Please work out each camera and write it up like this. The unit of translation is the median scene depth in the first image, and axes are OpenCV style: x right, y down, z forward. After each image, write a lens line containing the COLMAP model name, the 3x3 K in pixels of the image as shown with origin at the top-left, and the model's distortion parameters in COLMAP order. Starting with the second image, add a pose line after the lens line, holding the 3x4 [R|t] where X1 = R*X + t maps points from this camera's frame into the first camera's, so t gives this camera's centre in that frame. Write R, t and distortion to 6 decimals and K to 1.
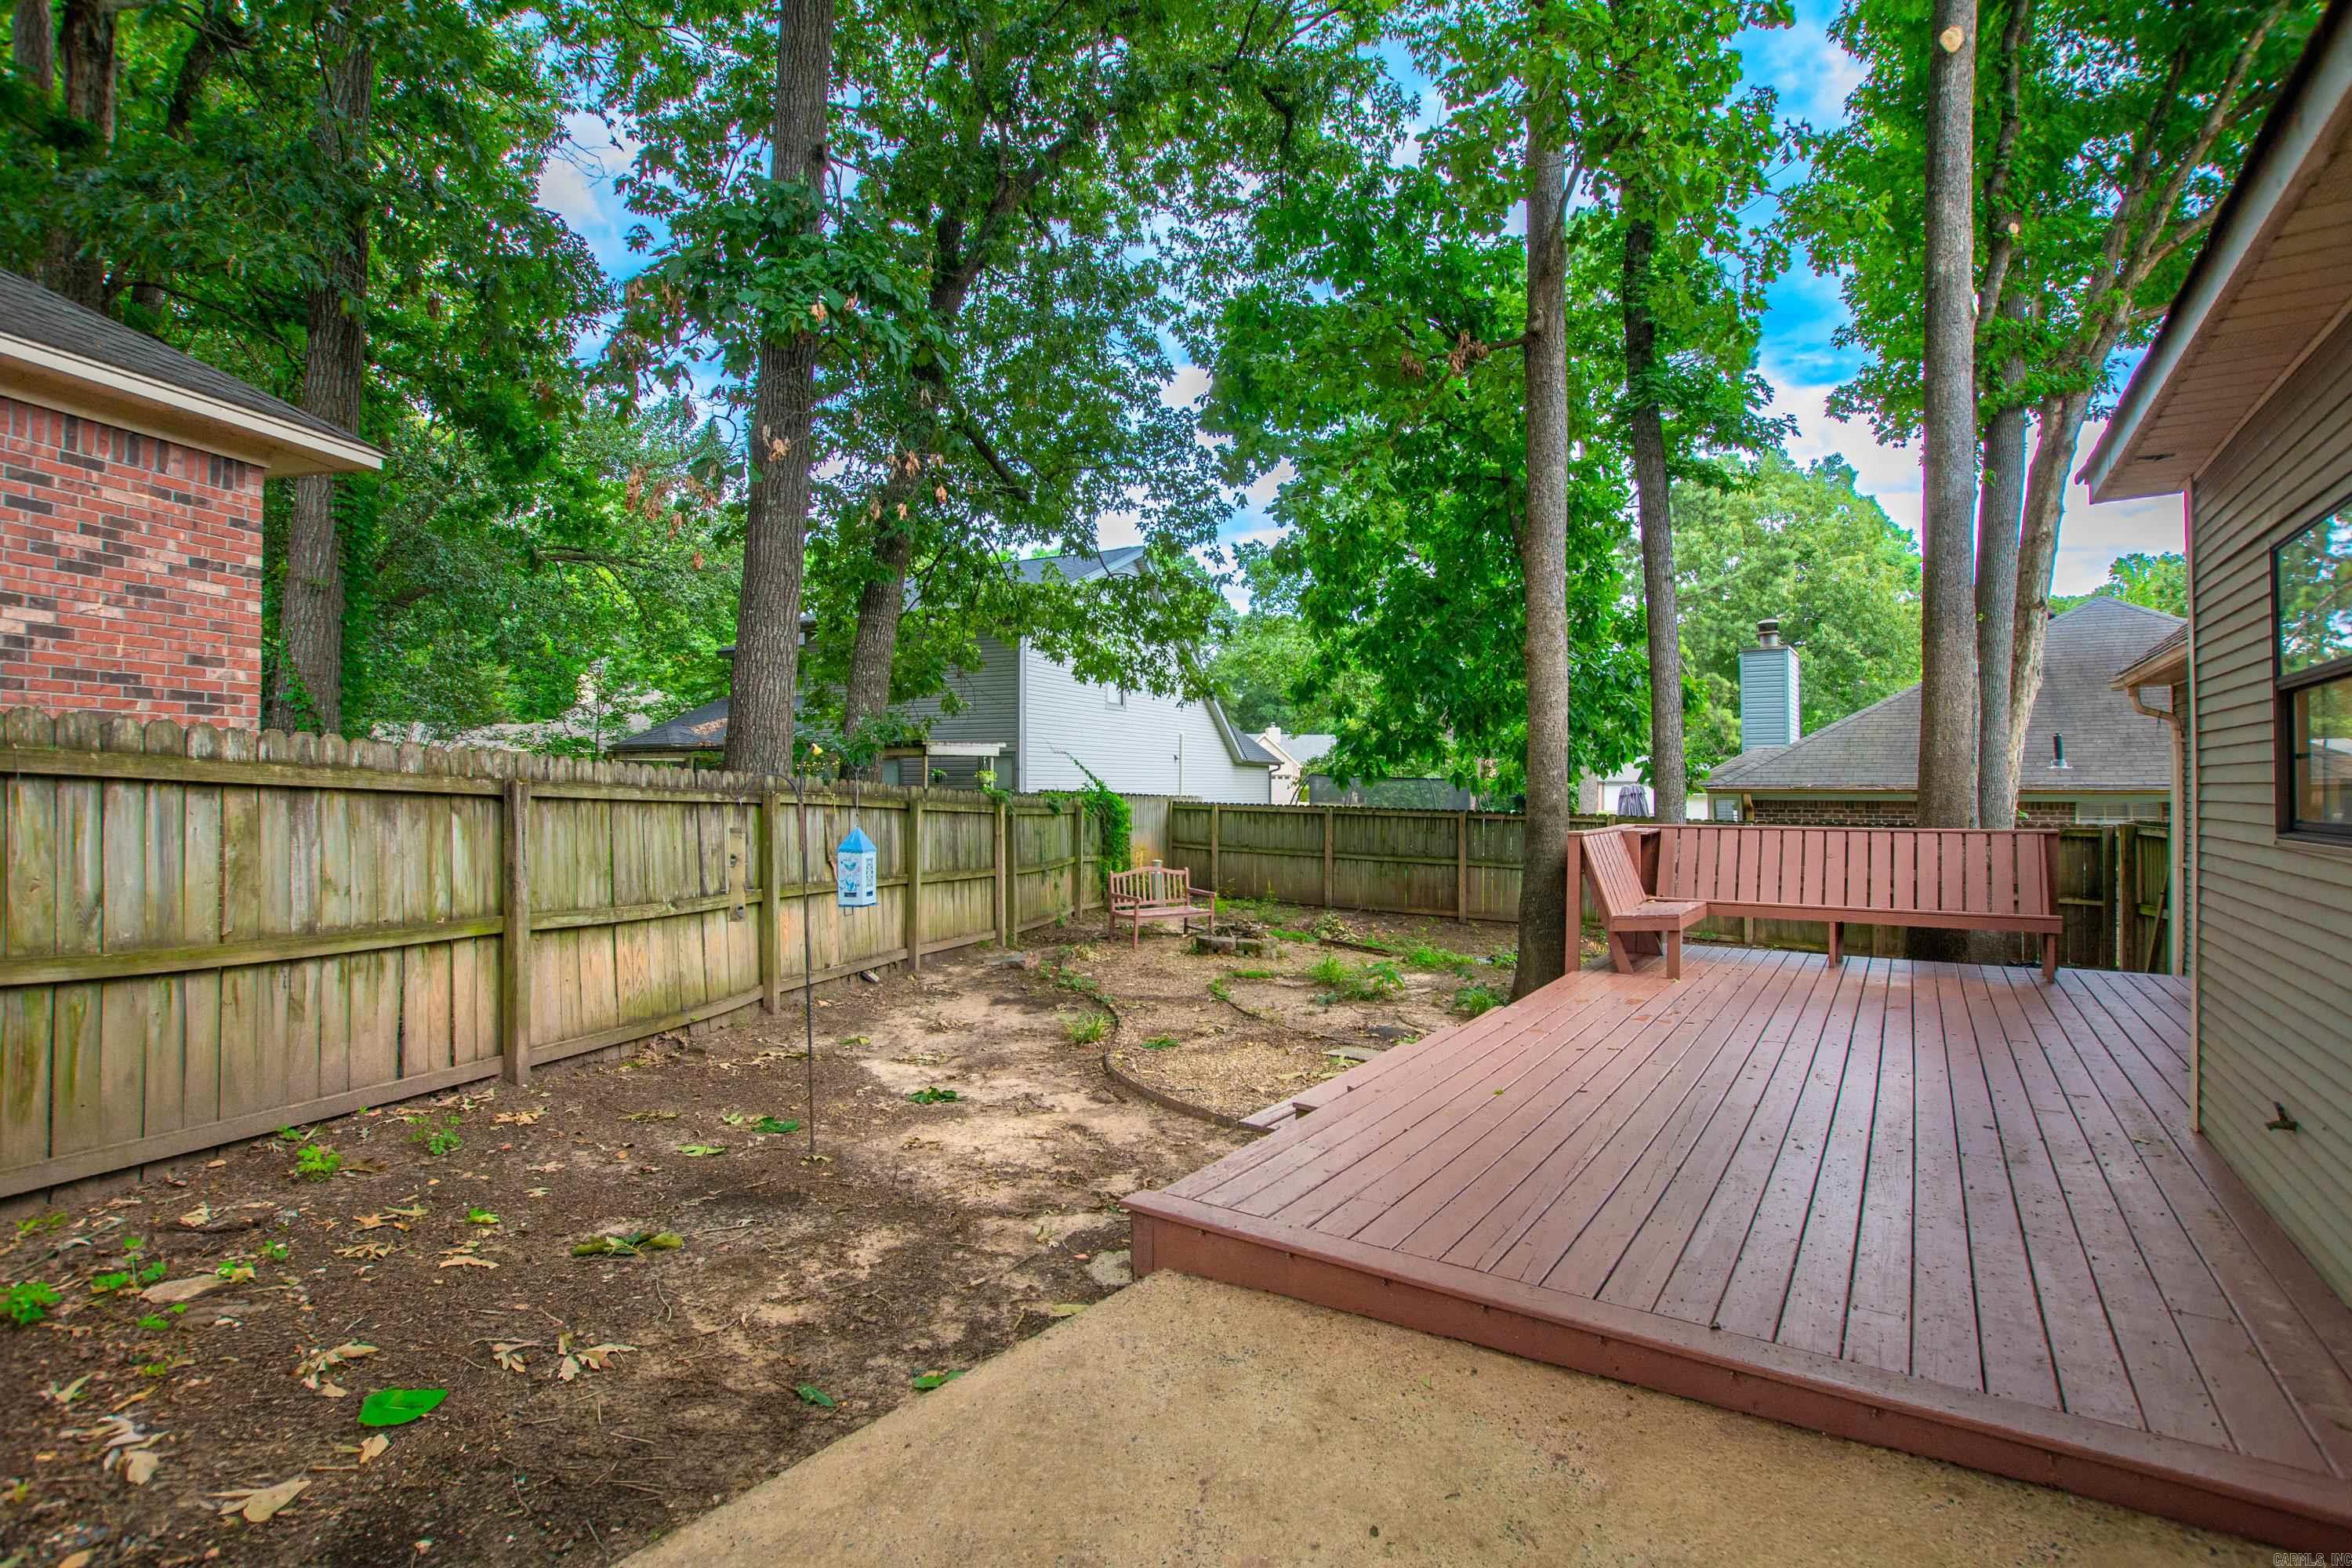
lens RADIAL K [[1039.0, 0, 1186.8], [0, 1039.0, 785.1], [0, 0, 1]] dist [-0.038495, 0.005223]
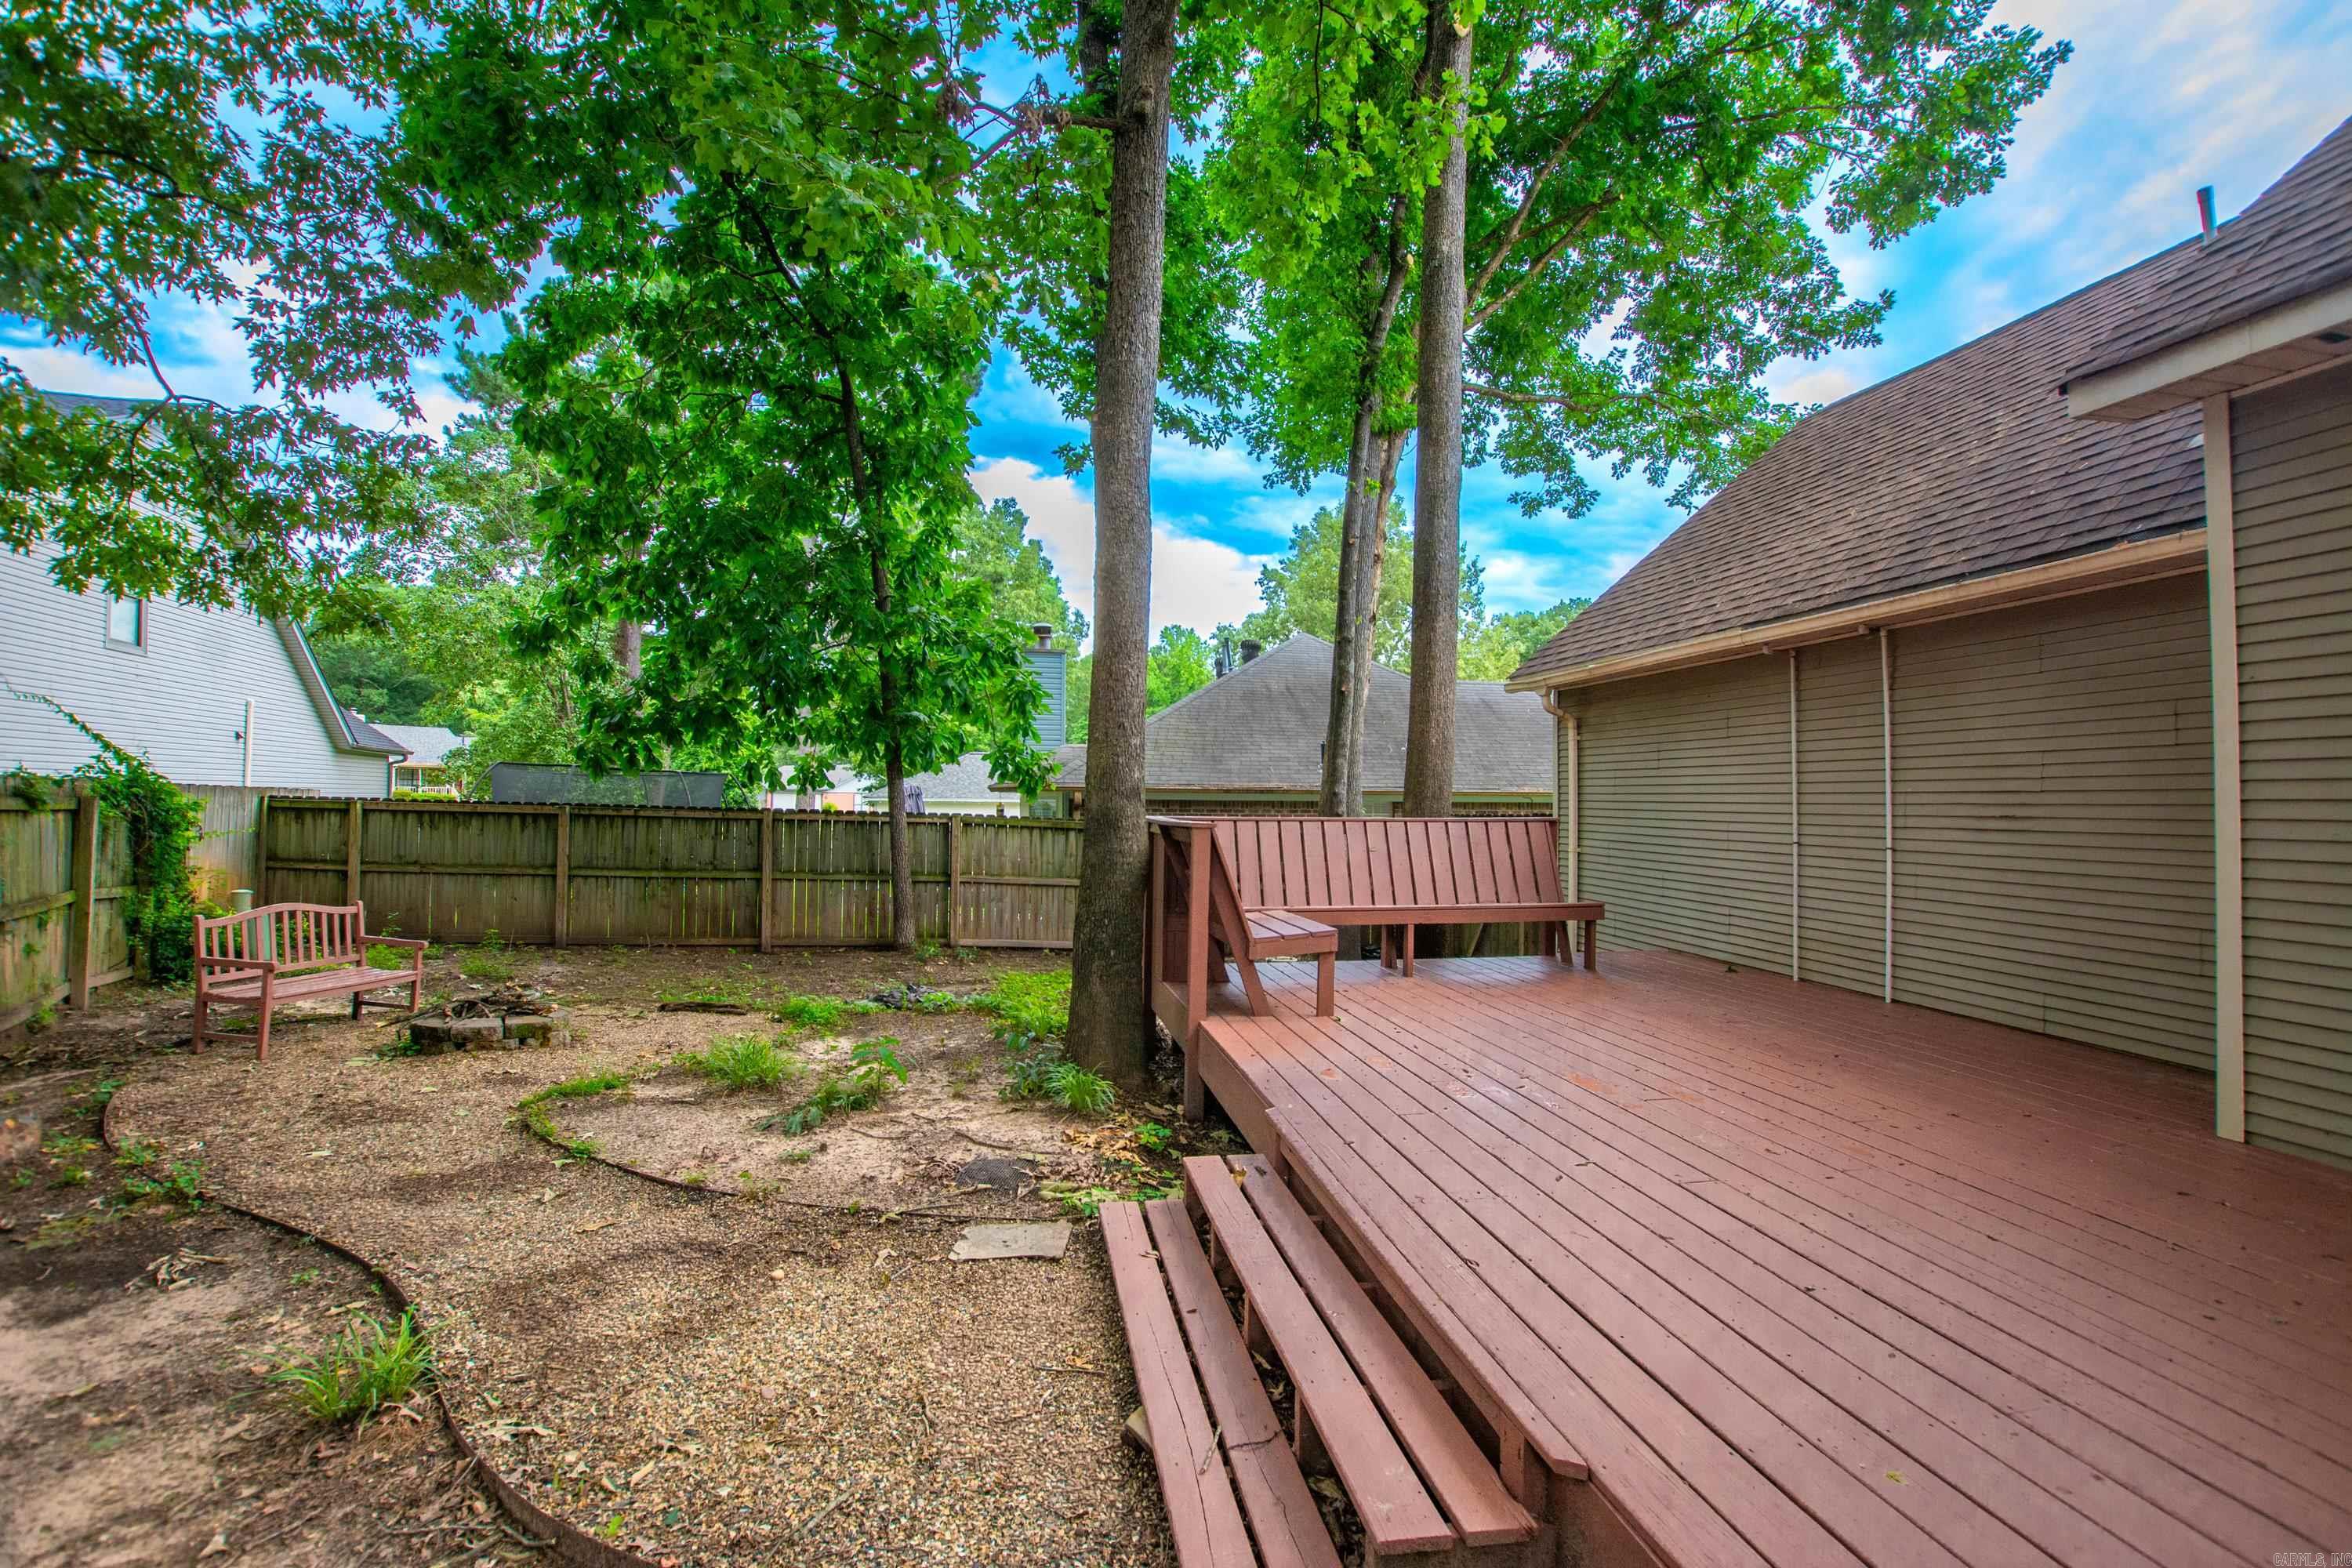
lens RADIAL K [[1039.0, 0, 1186.8], [0, 1039.0, 785.1], [0, 0, 1]] dist [-0.038495, 0.005223]
pose [[0.717695, 0.018783, 0.696104, -0.051707], [-0.013764, 0.999823, -0.012788, 0.011695], [-0.696221, -0.000403, 0.717827, 0.210598]]
